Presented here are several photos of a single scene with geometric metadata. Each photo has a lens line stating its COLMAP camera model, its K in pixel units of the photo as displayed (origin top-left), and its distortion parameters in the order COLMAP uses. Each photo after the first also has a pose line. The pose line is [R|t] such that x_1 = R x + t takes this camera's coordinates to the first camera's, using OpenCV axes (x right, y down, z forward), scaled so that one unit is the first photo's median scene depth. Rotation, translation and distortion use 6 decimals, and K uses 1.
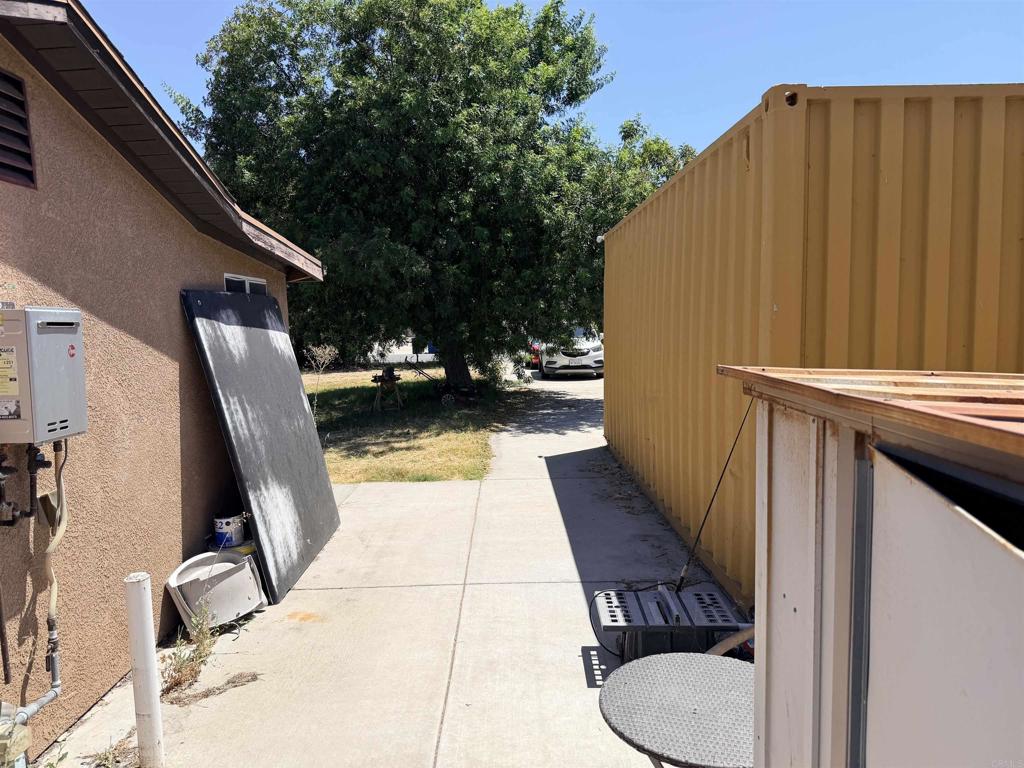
lens RADIAL K [[735.1, 0, 512.0], [0, 735.1, 384.0], [0, 0, 1]] dist [0.119691, -0.178747]
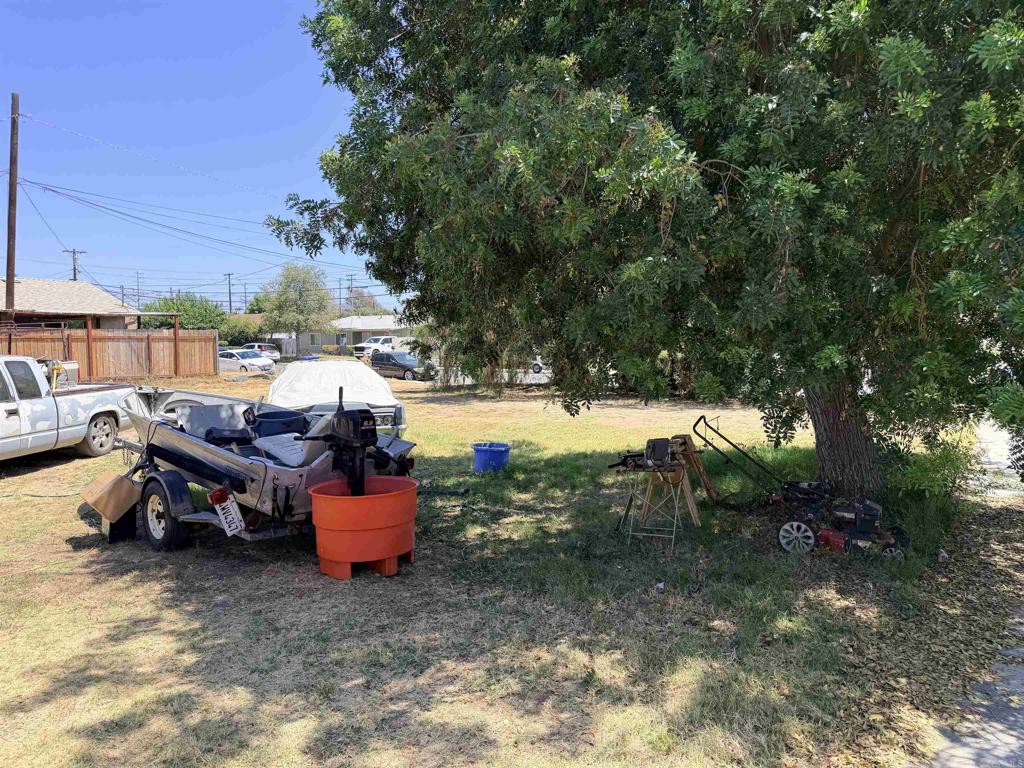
lens RADIAL K [[735.1, 0, 512.0], [0, 735.1, 384.0], [0, 0, 1]] dist [0.119691, -0.178747]
pose [[0.828613, 0.053574, -0.557253, 0.005985], [-0.059225, 0.998213, 0.007903, -0.059547], [0.556681, 0.026455, 0.830305, 0.638856]]
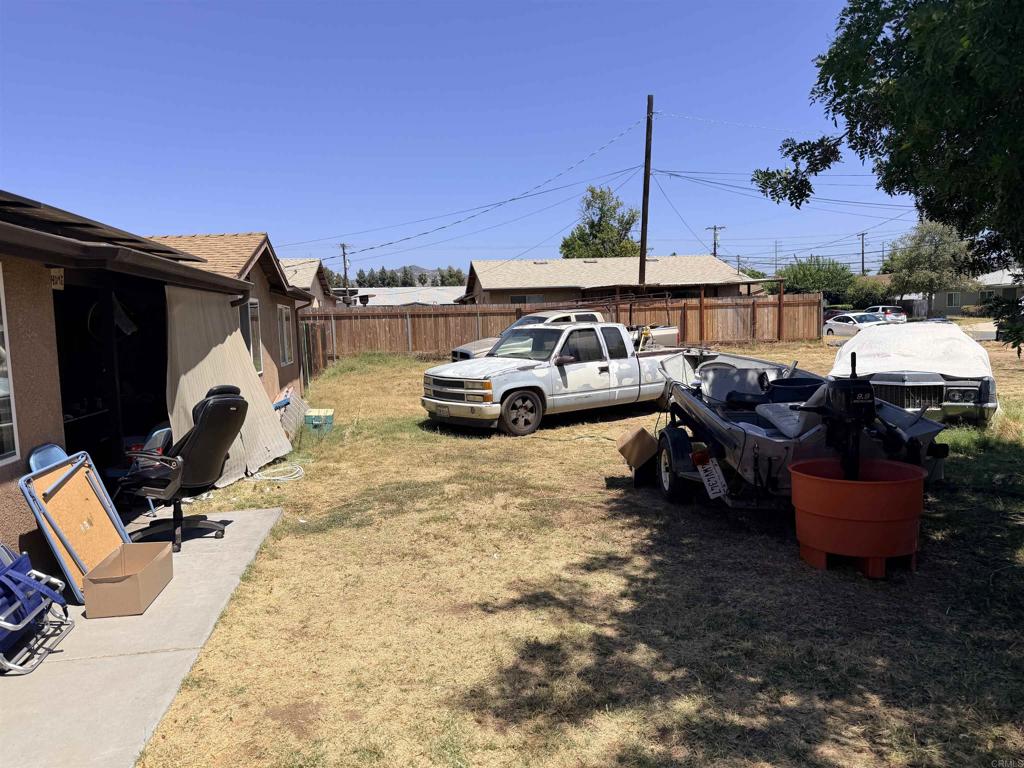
lens RADIAL K [[728.2, 0, 500.5], [0, 728.2, 389.4], [0, 0, 1]] dist [0.065165, -0.055751]
pose [[0.137007, 0.116980, -0.983639, 0.041996], [-0.049217, 0.992580, 0.111188, -0.065111], [0.989347, 0.033178, 0.141748, 0.759348]]
